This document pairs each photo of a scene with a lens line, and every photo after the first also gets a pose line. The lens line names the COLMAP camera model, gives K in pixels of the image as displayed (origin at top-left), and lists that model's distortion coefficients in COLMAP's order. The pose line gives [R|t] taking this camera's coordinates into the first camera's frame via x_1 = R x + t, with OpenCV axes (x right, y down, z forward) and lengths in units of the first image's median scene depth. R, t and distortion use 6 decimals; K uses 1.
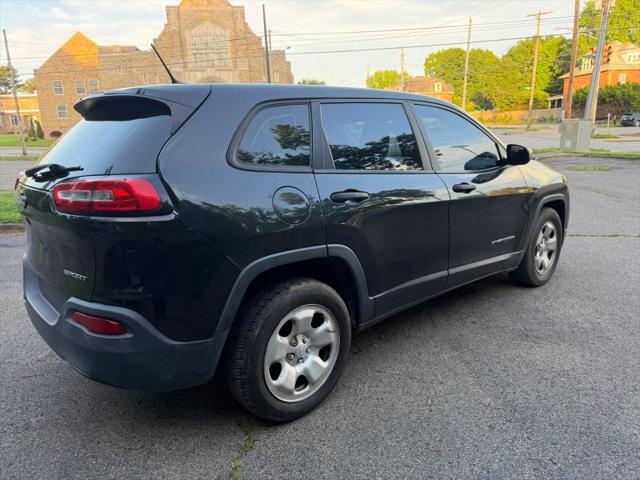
lens RADIAL K [[473.8, 0, 329.2], [0, 473.8, 232.5], [0, 0, 1]] dist [0.022026, -0.004511]
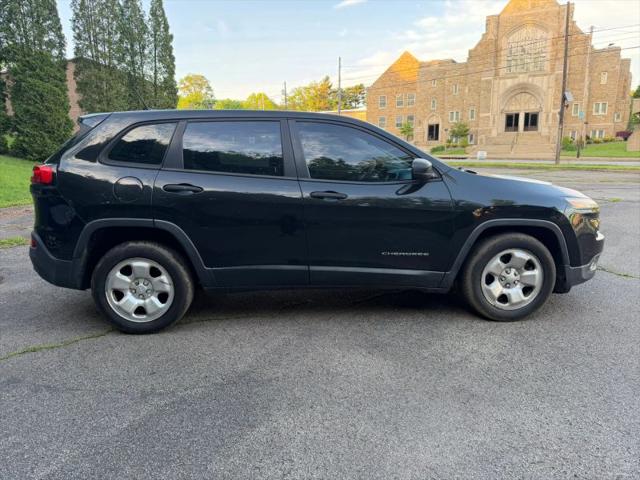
lens RADIAL K [[477.5, 0, 320.0], [0, 477.5, 240.0], [0, 0, 1]] dist [-0.006414, -0.004088]
pose [[0.772244, 0.140909, -0.619503, 0.119763], [-0.141506, 0.988749, 0.048502, -0.005082], [0.619367, 0.050208, 0.783495, 0.016400]]
